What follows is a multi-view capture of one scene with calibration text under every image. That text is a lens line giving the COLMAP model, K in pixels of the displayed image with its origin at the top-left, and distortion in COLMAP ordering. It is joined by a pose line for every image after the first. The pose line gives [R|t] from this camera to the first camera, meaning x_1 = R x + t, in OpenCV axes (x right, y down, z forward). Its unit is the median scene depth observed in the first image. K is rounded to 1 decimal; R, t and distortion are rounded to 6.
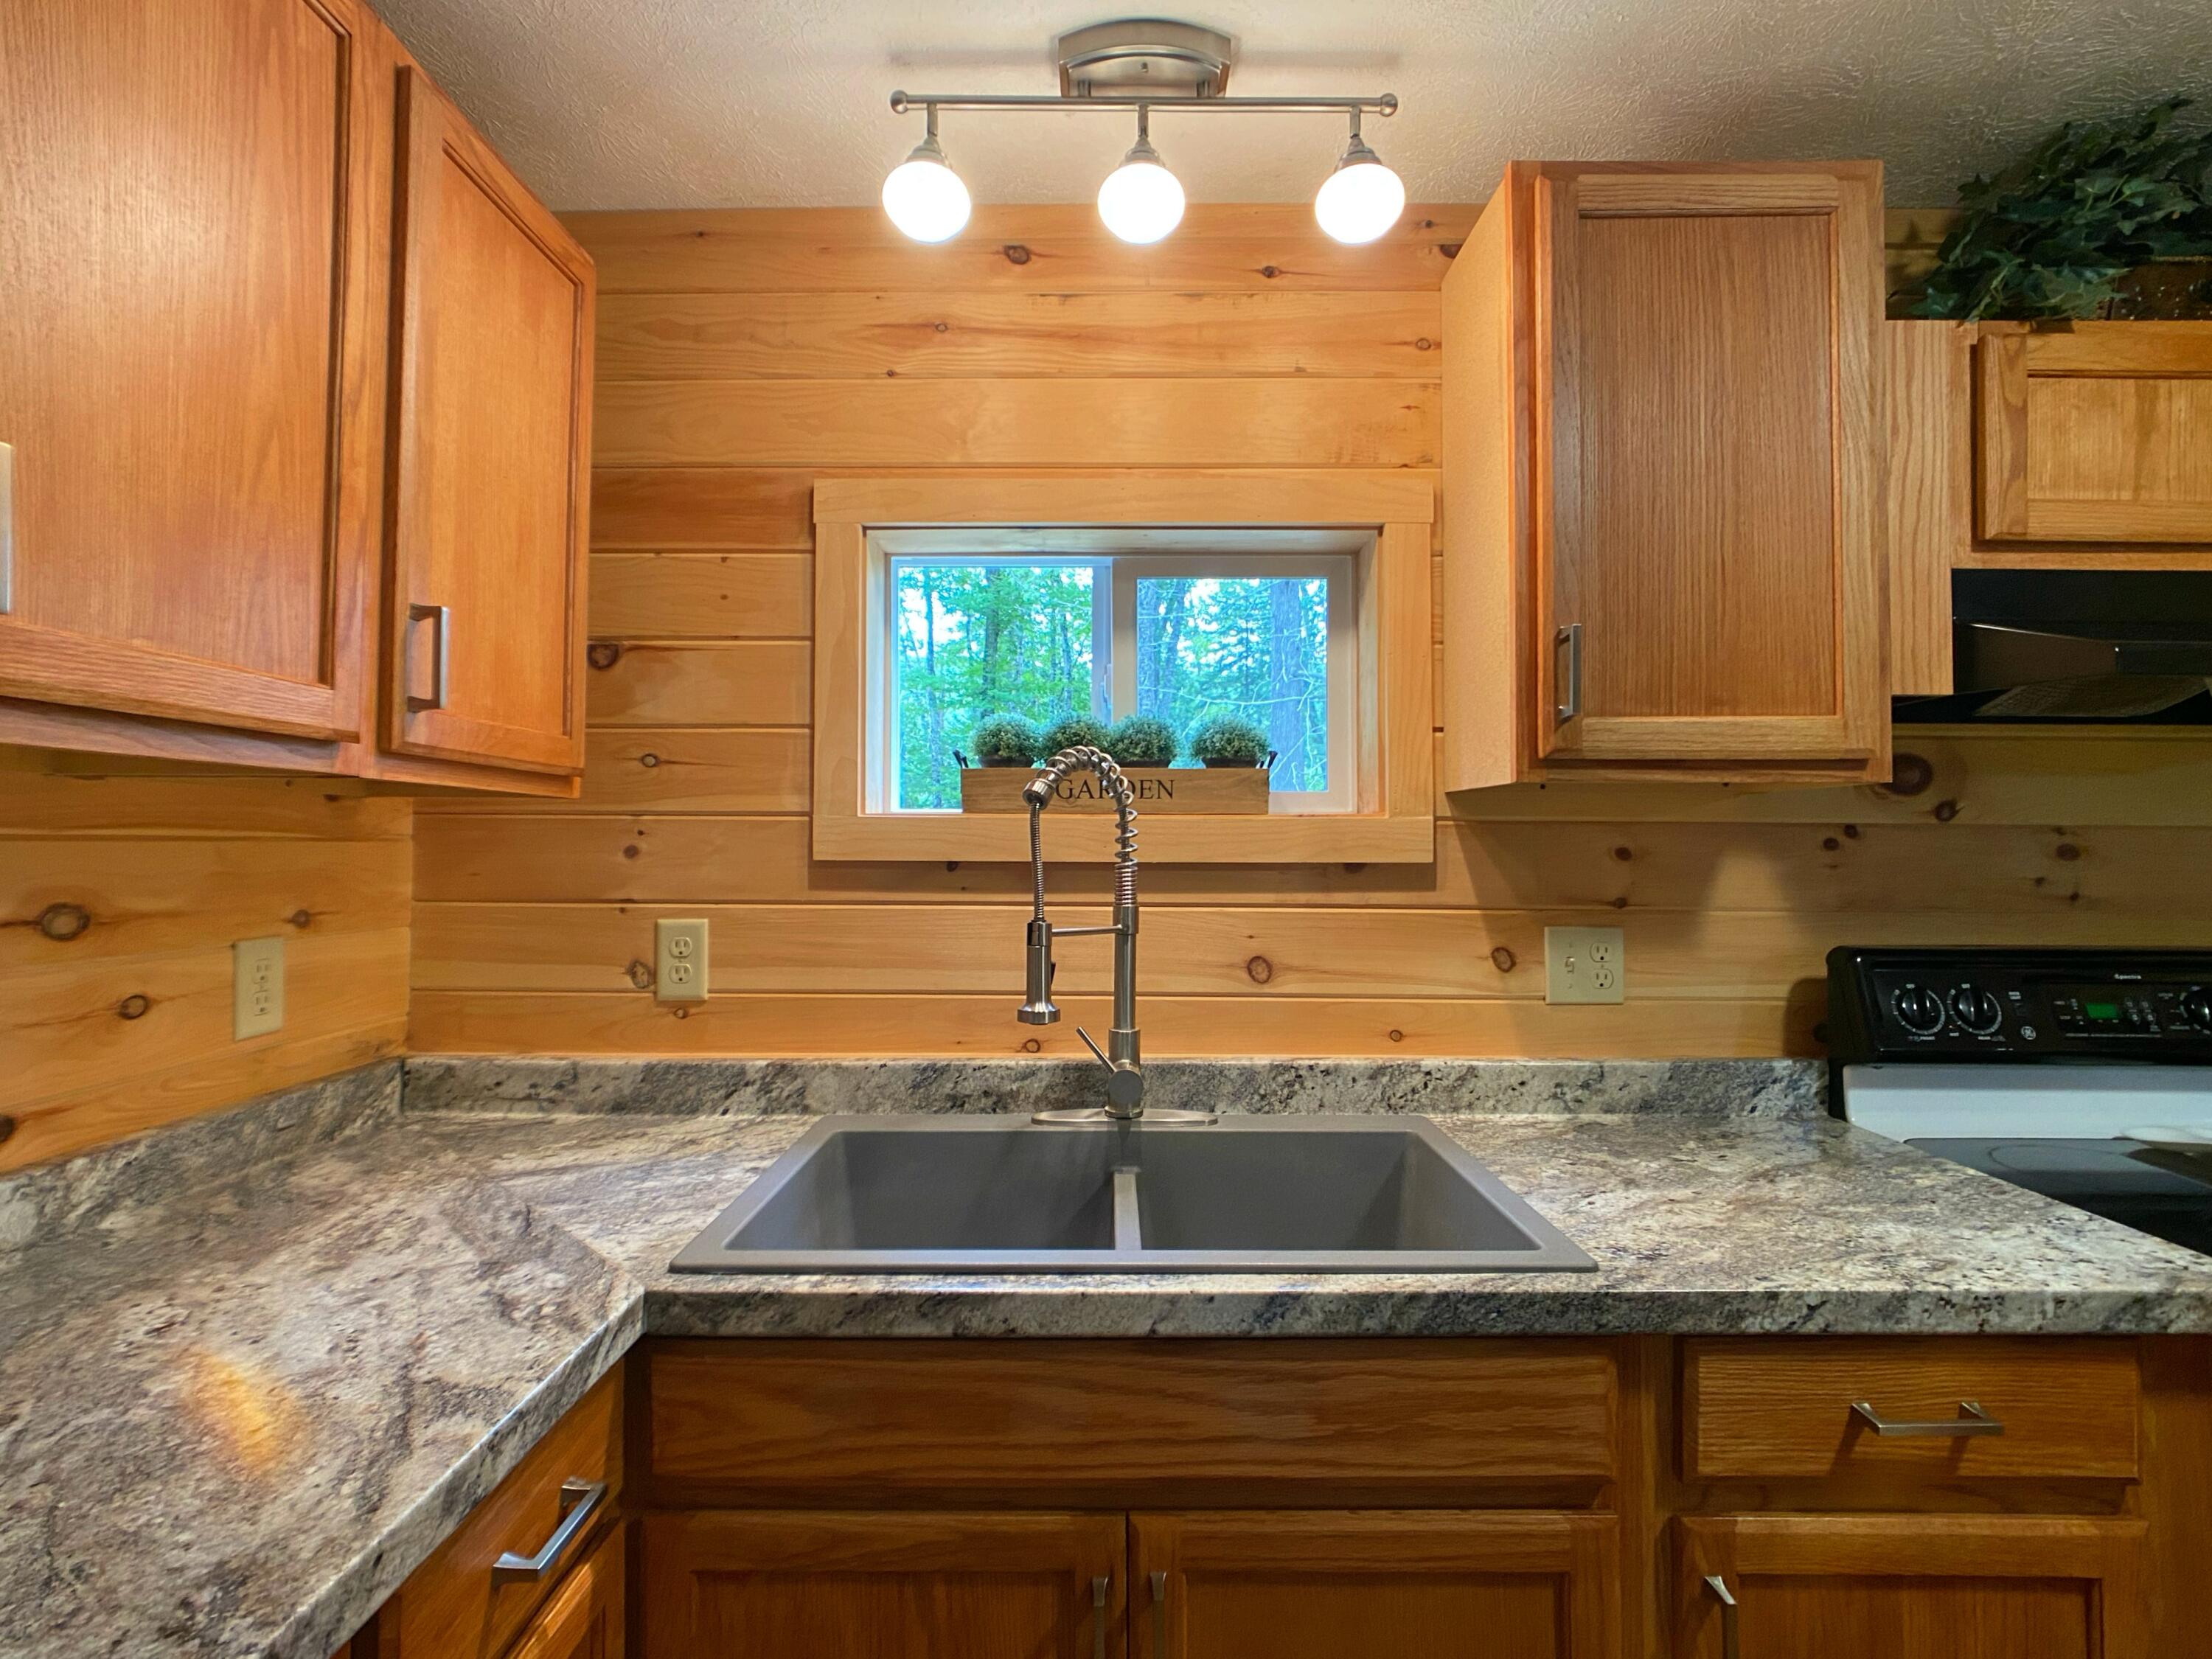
lens RADIAL K [[1103.6, 0, 1093.5], [0, 1103.6, 815.6], [0, 0, 1]] dist [-0.008922, -0.001412]
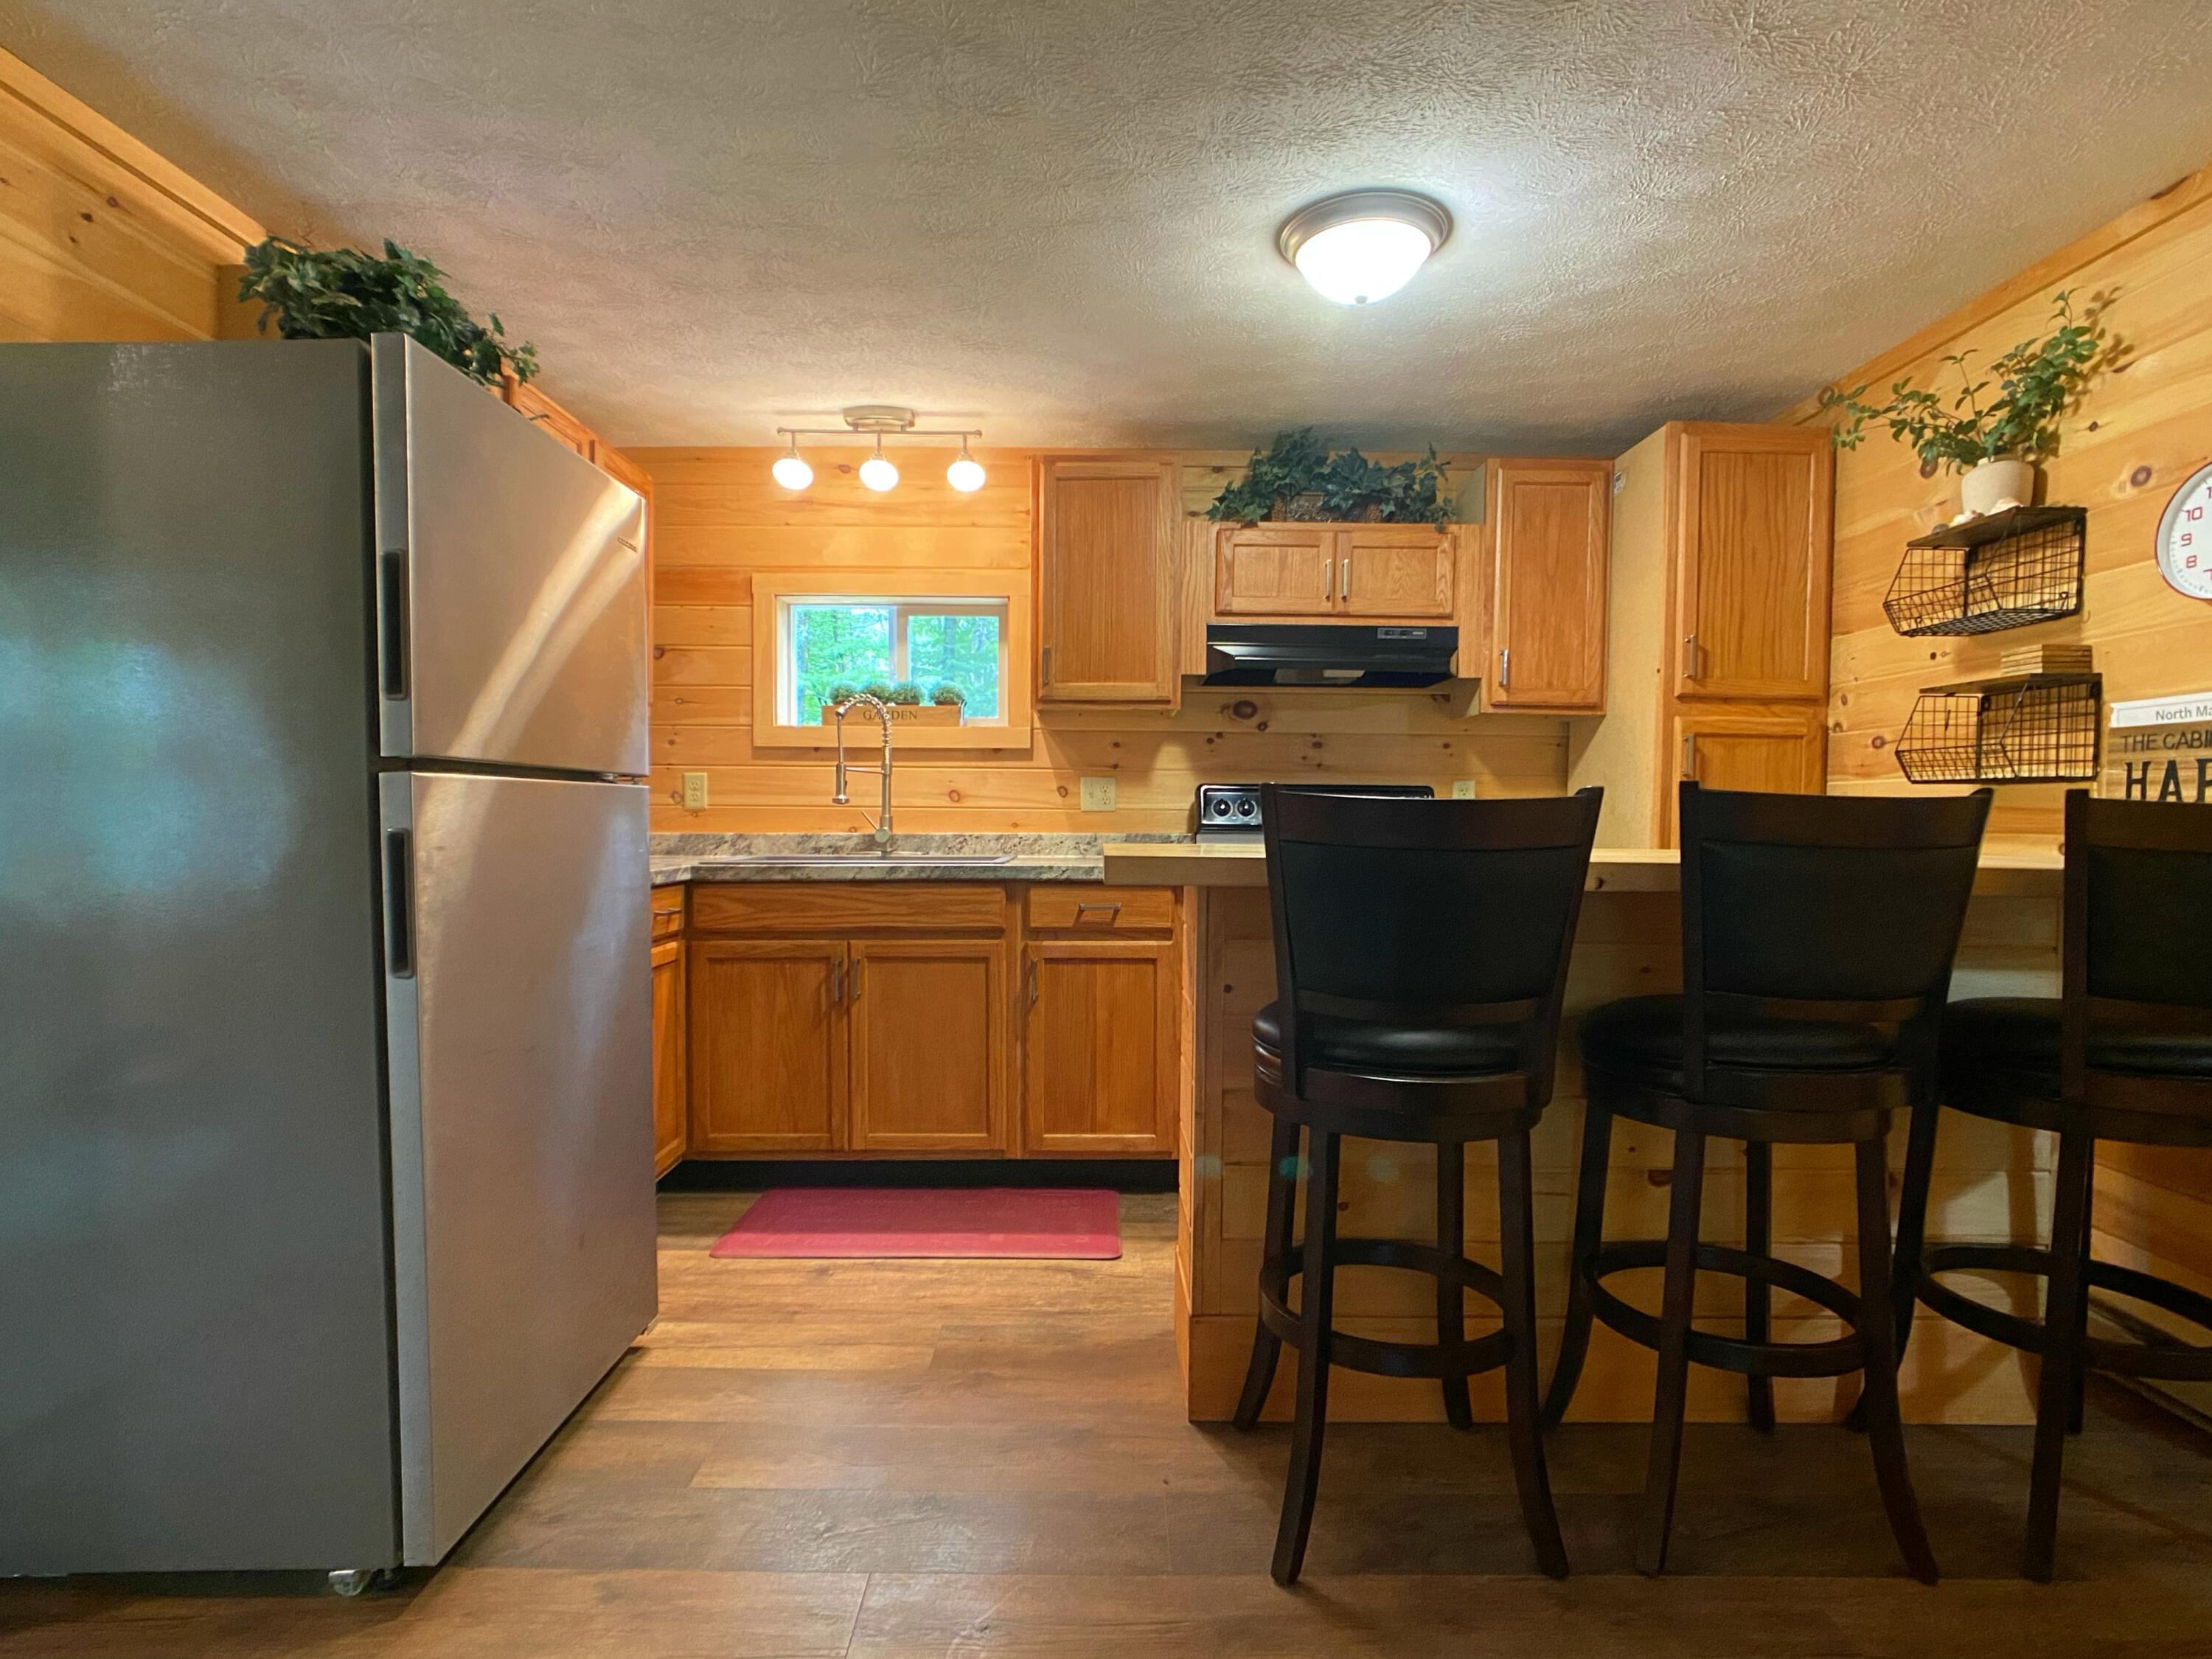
lens RADIAL K [[1103.6, 0, 1096.4], [0, 1103.6, 843.9], [0, 0, 1]] dist [-0.008922, -0.001412]
pose [[0.999881, 0.003137, 0.015104, 0.427072], [-0.003930, 0.998599, 0.052768, 0.124152], [-0.014917, -0.052822, 0.998493, -1.314192]]
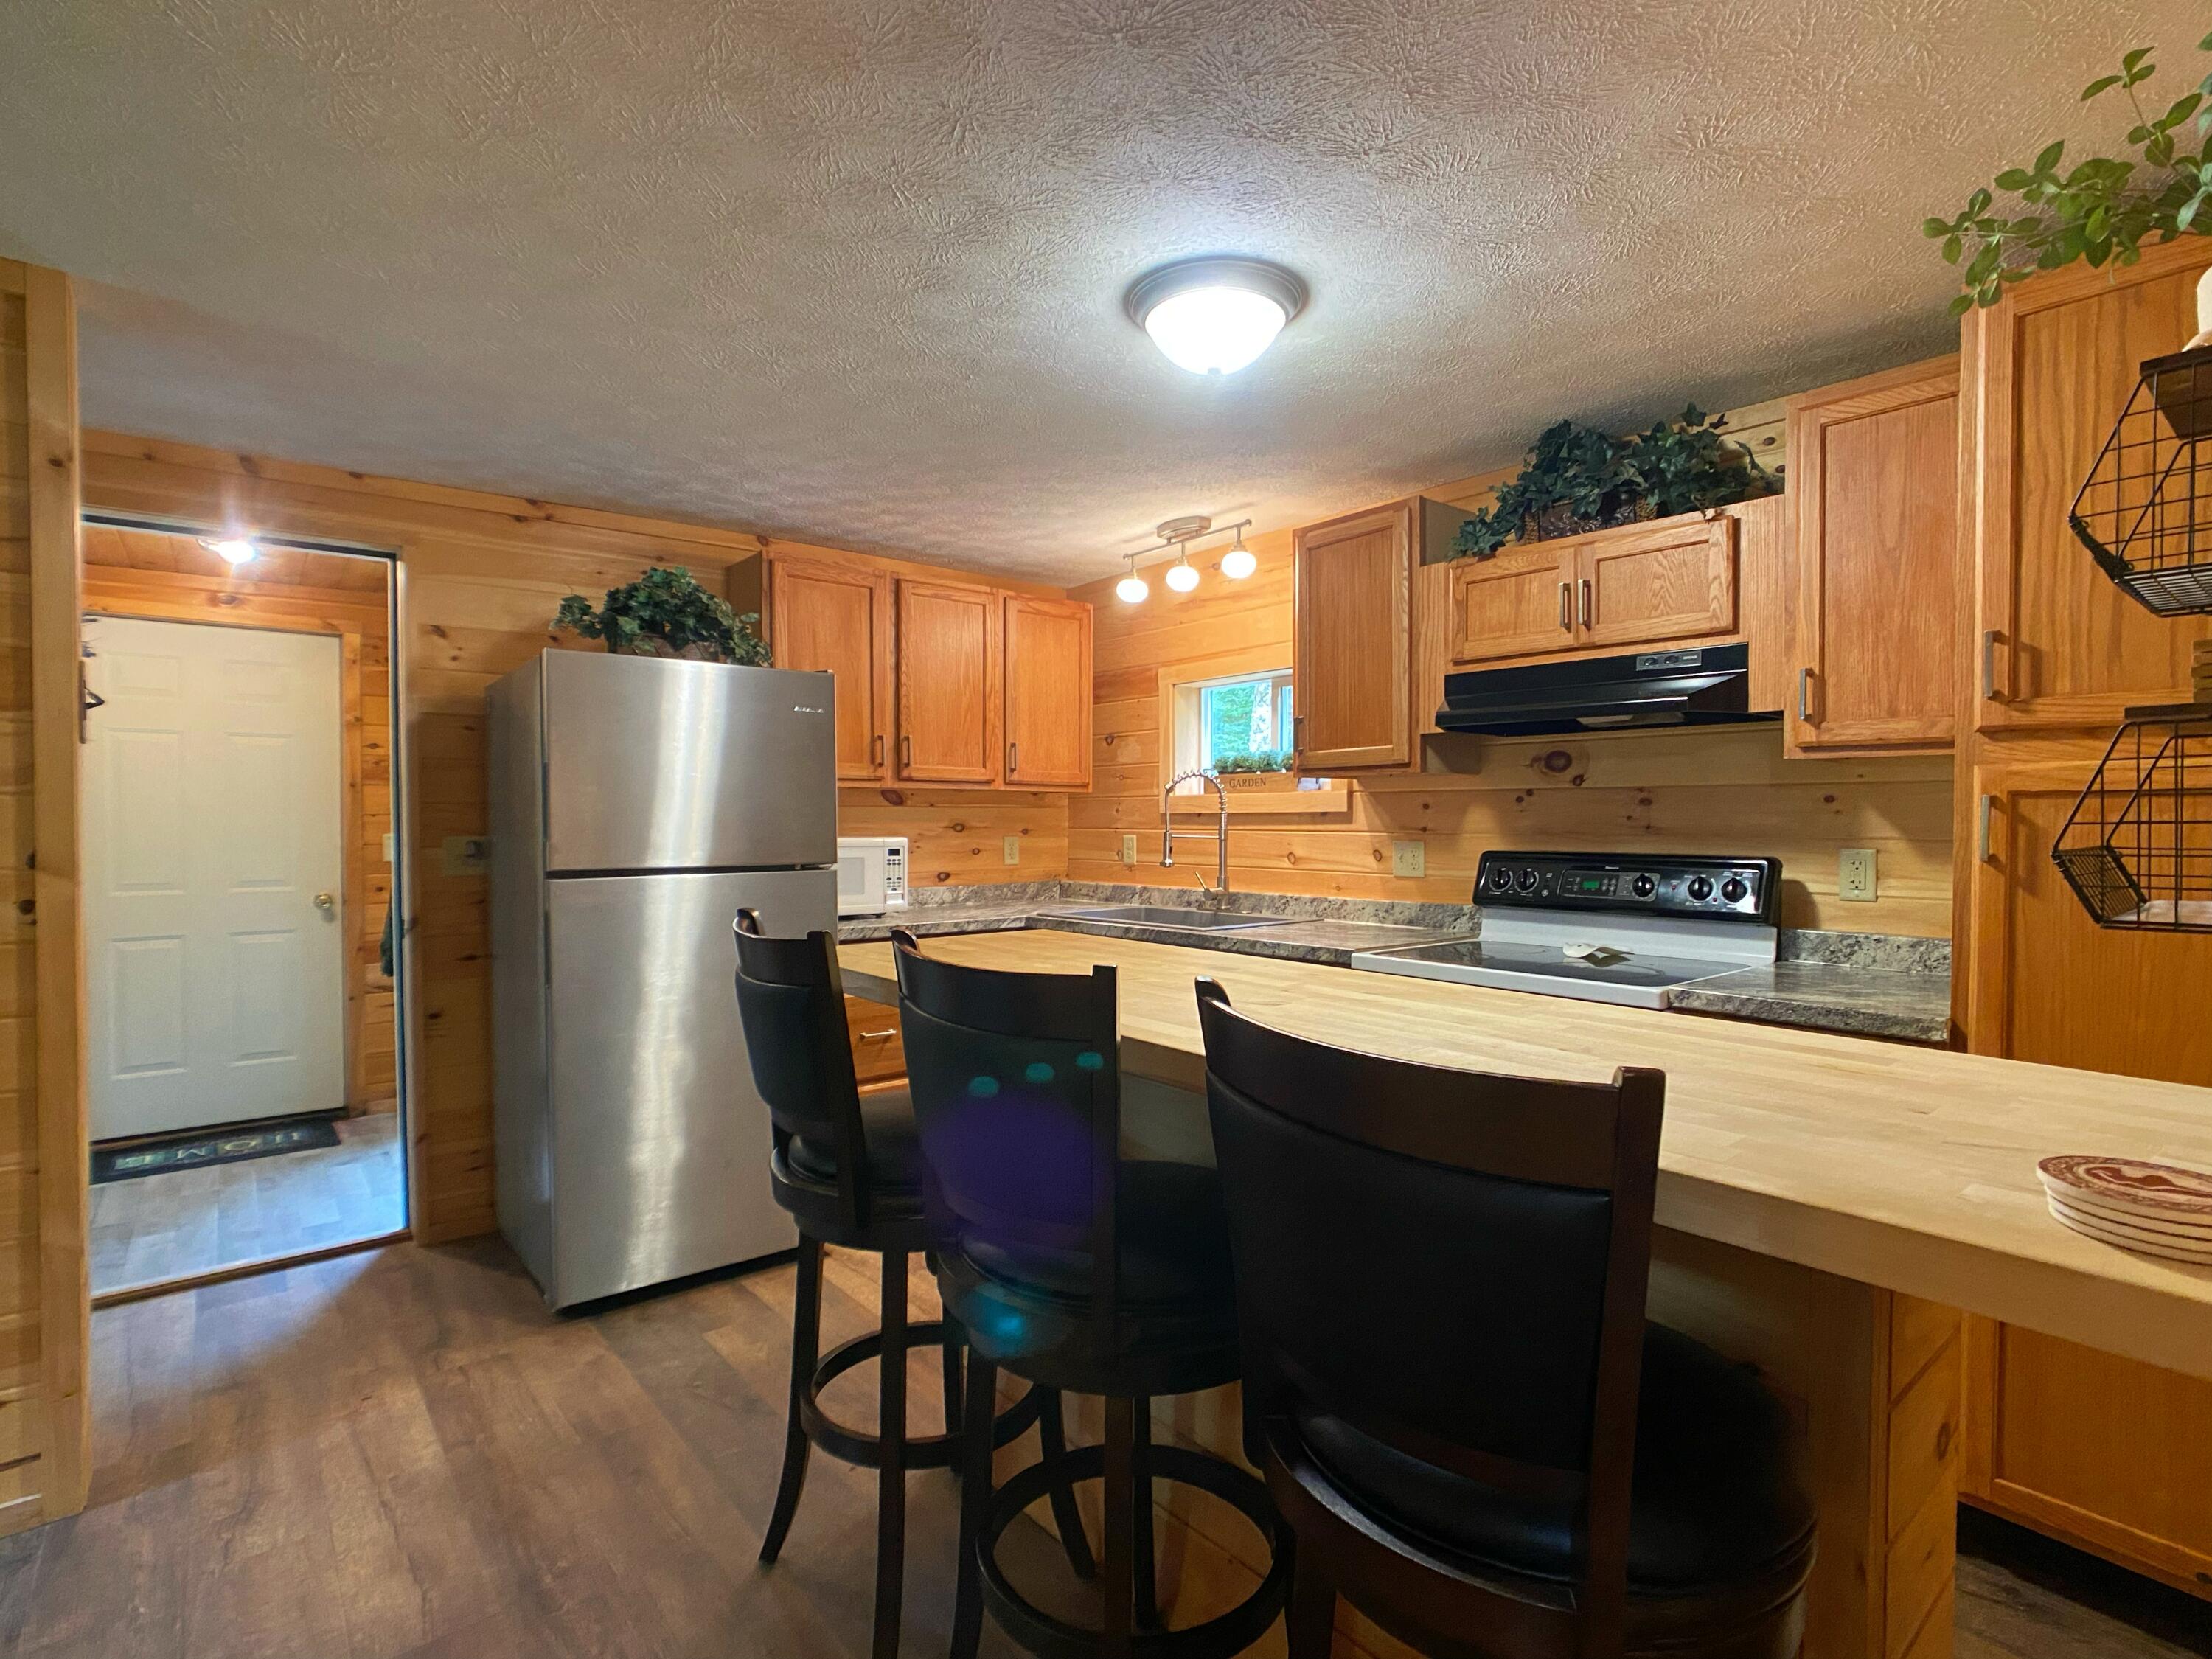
lens RADIAL K [[1103.6, 0, 1096.0], [0, 1103.6, 826.1], [0, 0, 1]] dist [-0.008922, -0.001412]
pose [[0.639069, -0.000892, -0.769149, 1.773414], [0.023839, 0.999542, 0.018648, 0.019856], [0.768780, -0.030253, 0.638797, -0.852988]]
